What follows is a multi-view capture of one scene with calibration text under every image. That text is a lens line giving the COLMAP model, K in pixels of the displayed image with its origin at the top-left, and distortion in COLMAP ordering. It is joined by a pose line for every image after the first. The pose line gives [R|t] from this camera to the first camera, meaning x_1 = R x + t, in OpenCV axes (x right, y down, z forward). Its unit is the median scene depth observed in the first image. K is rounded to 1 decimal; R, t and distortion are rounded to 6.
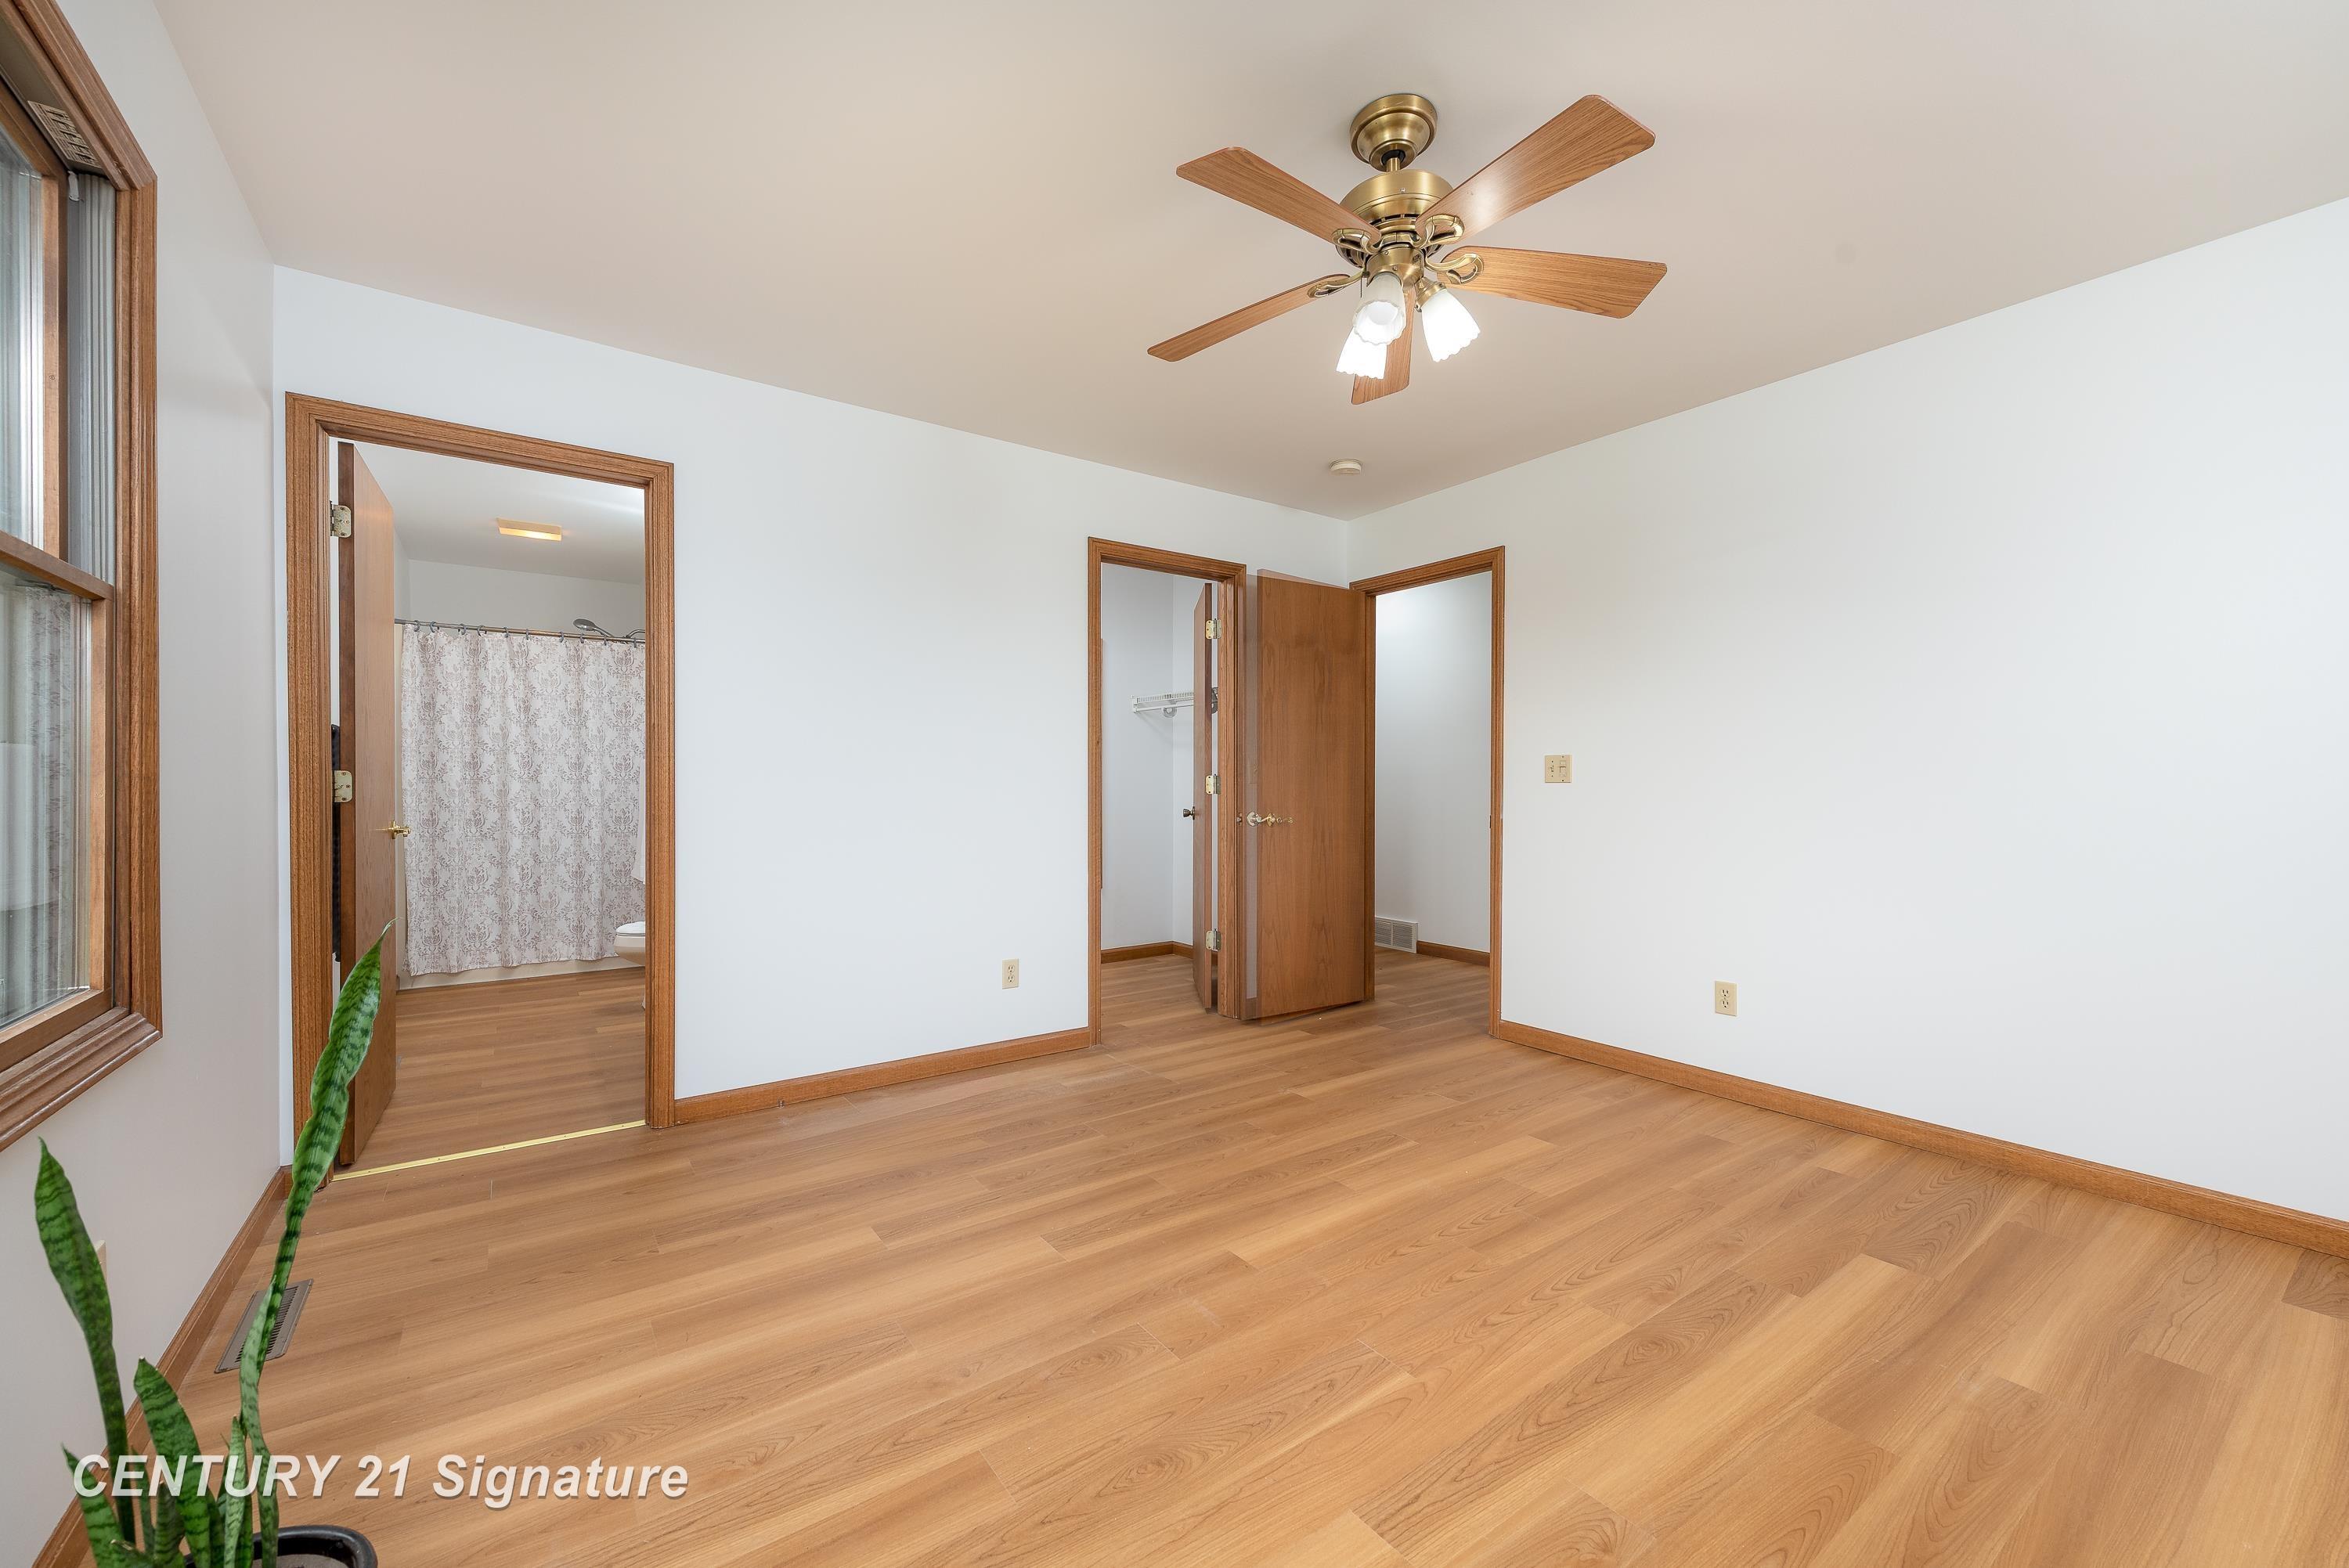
lens RADIAL K [[913.0, 0, 1167.4], [0, 913.0, 795.8], [0, 0, 1]] dist [0.006470, -0.002168]
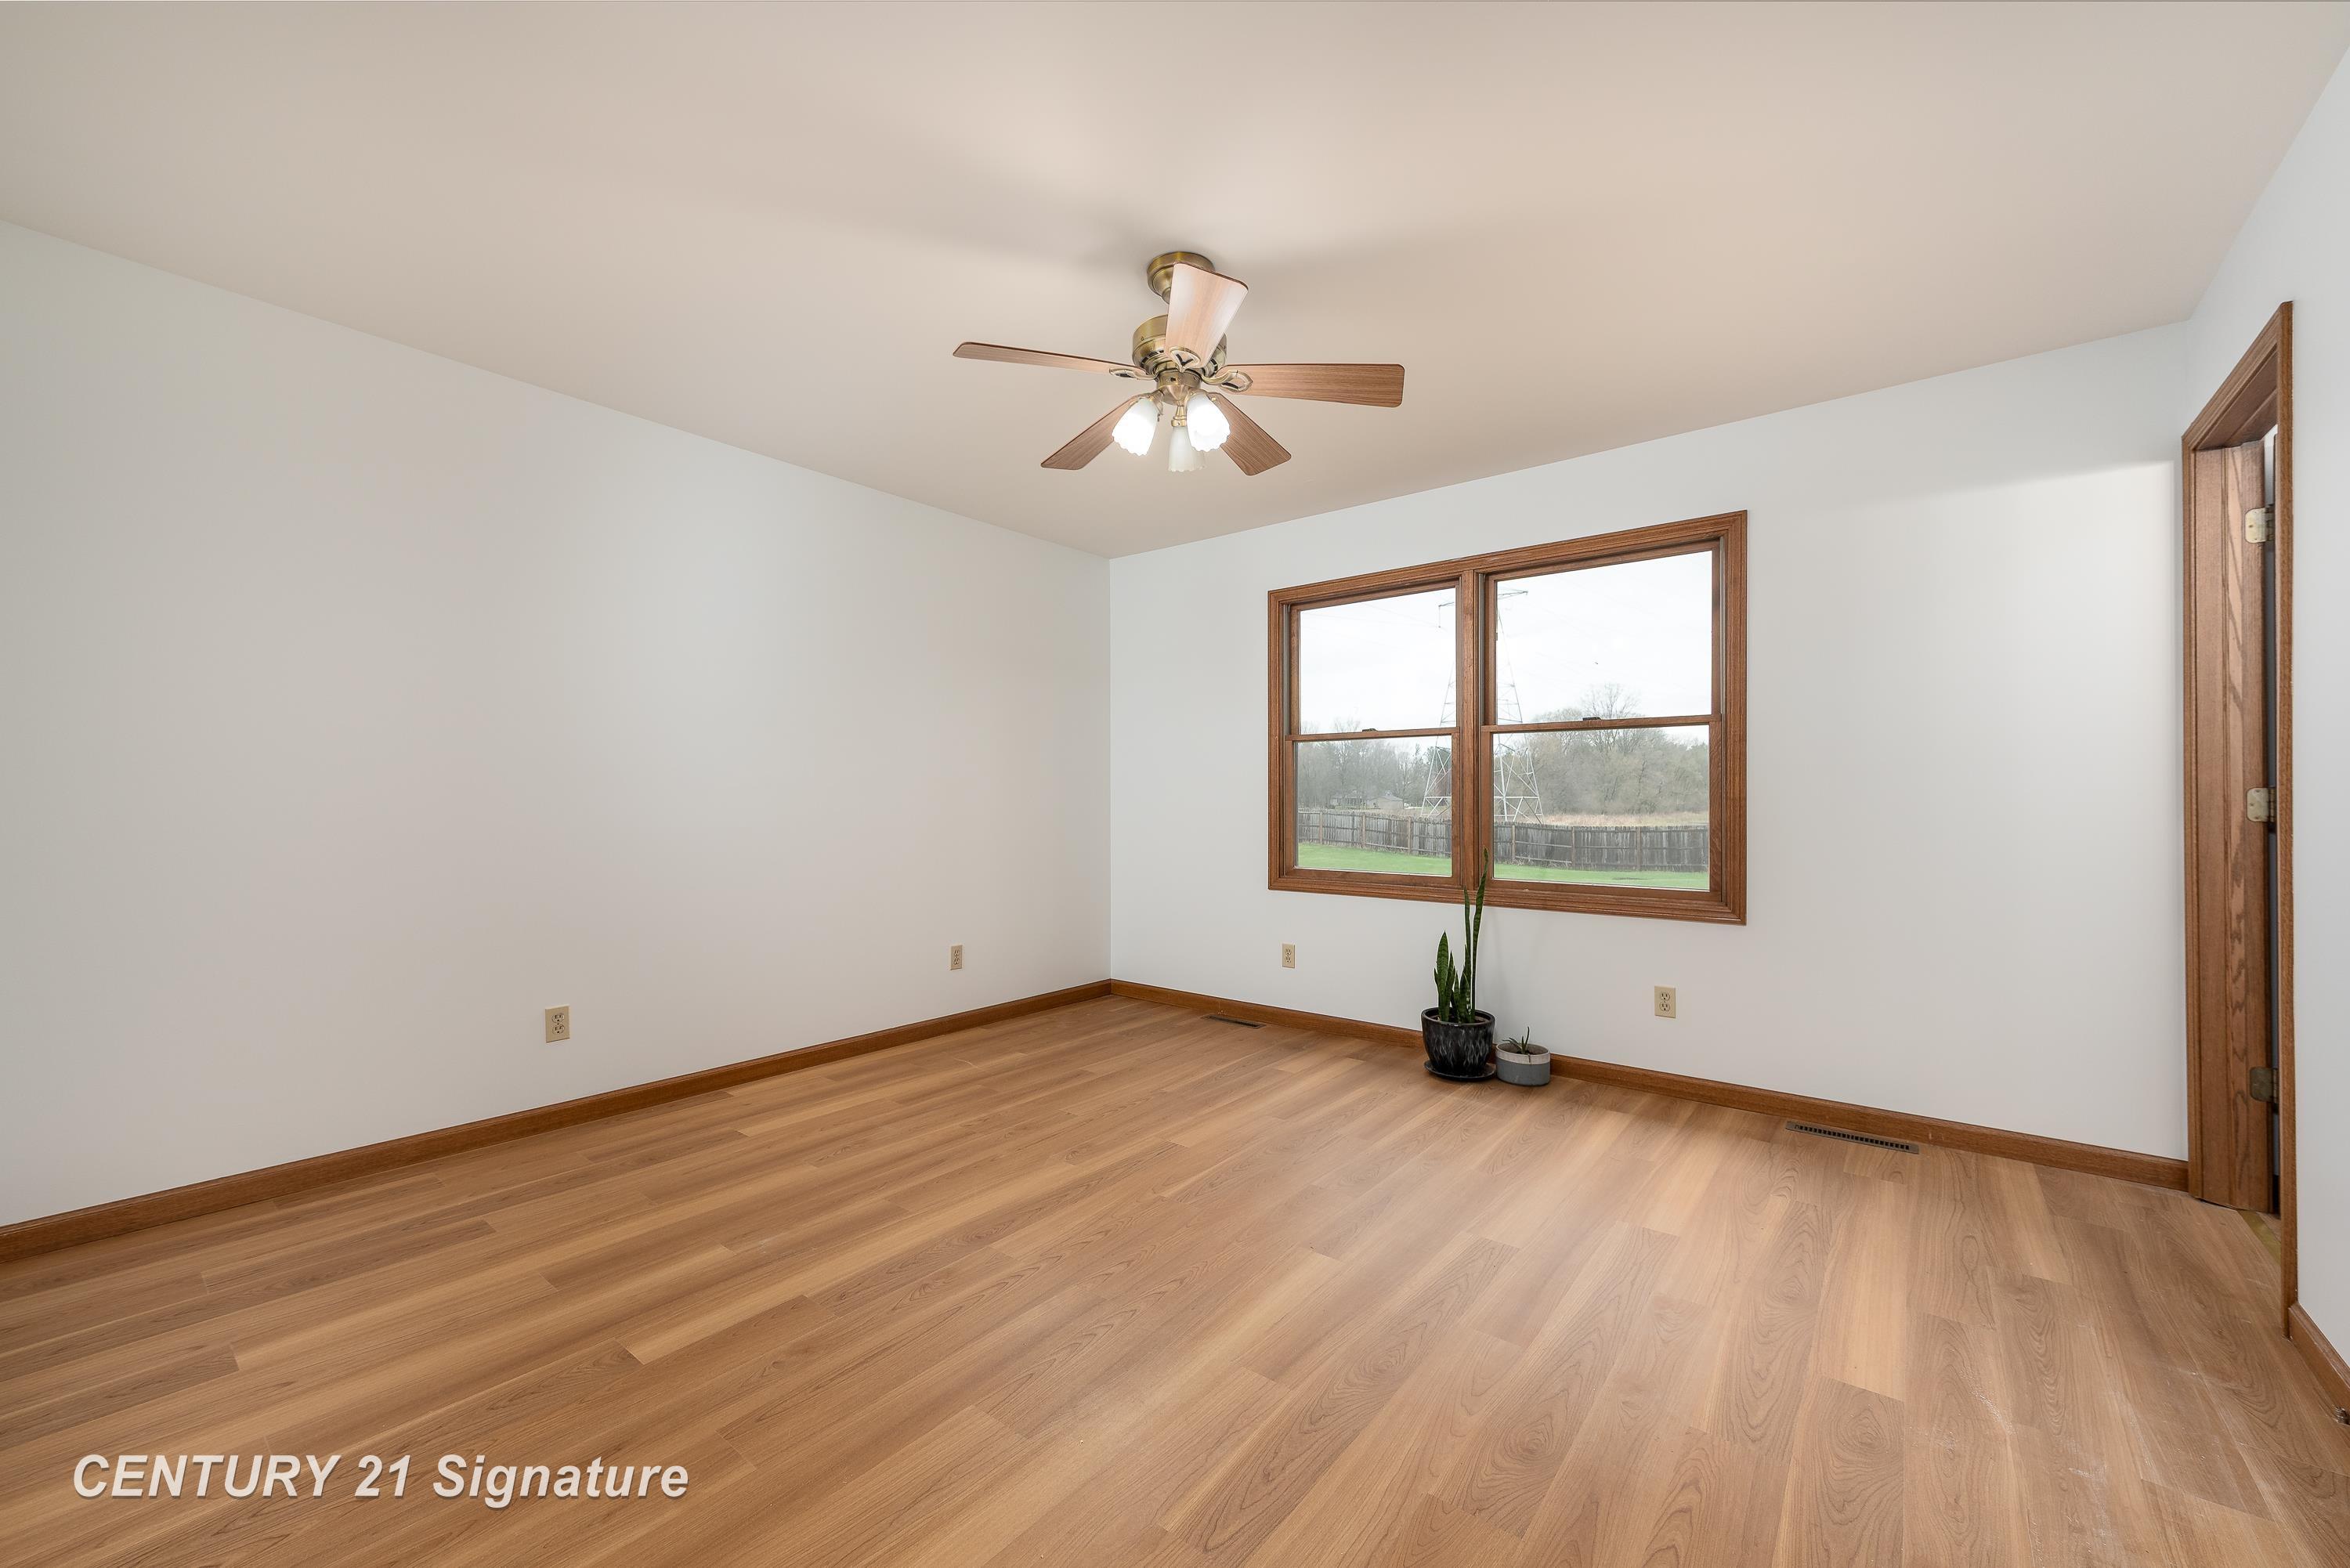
lens RADIAL K [[913.4, 0, 1175.5], [0, 913.4, 799.7], [0, 0, 1]] dist [0.006470, -0.002168]
pose [[-0.958960, 0.000406, -0.283541, 0.225973], [-0.002689, 0.999941, 0.010525, -0.010255], [0.283528, 0.010855, -0.958902, 0.821092]]
